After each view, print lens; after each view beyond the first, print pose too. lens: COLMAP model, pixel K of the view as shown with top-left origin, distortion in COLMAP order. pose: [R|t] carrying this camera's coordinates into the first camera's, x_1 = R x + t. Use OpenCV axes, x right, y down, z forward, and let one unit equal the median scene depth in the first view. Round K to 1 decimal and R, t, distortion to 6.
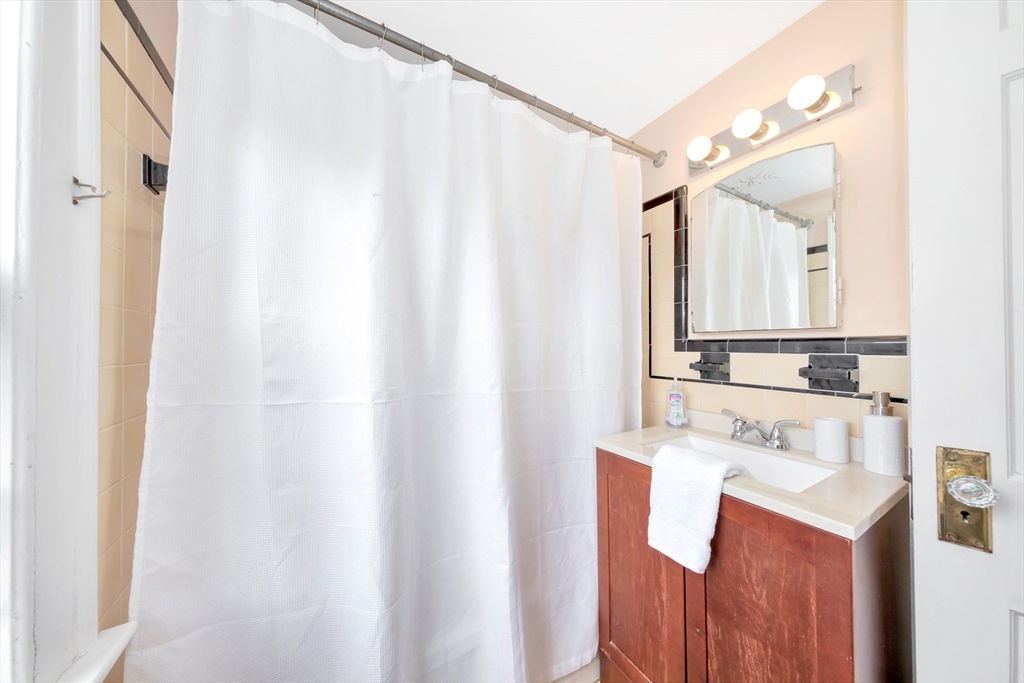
lens RADIAL K [[322.6, 0, 510.6], [0, 322.6, 339.7], [0, 0, 1]] dist [0.001456, 0.000002]
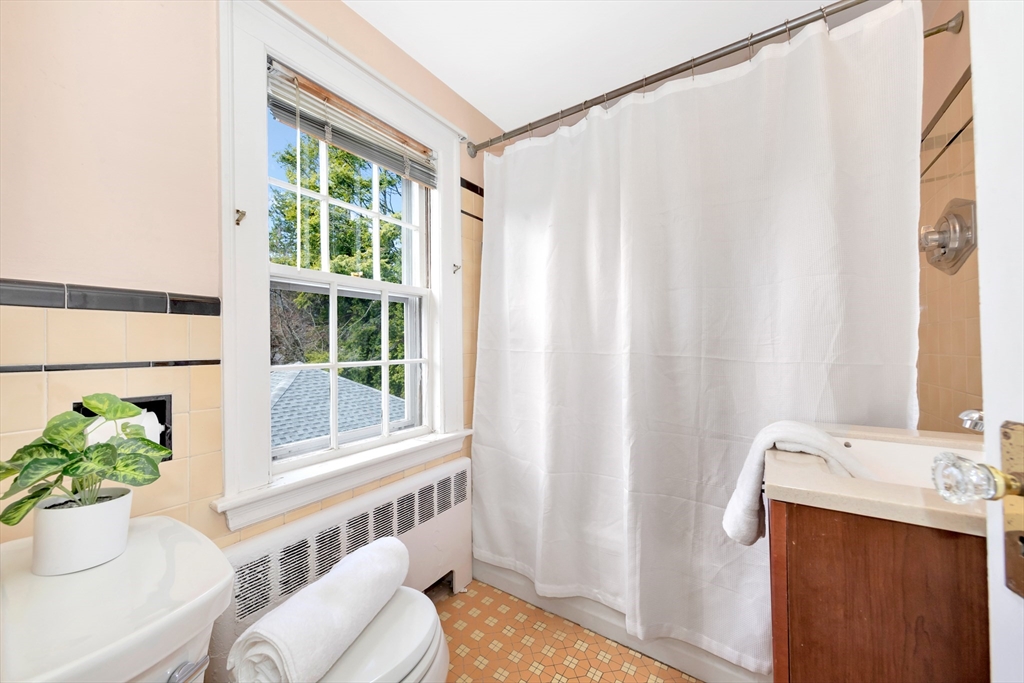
lens RADIAL K [[378.4, 0, 509.6], [0, 378.4, 346.4], [0, 0, 1]] dist [0.004208, 0.000170]
pose [[0.433376, -0.009965, -0.901158, 1.265756], [0.018815, 0.999821, -0.002008, 0.167730], [0.901017, -0.016085, 0.433486, -0.022247]]
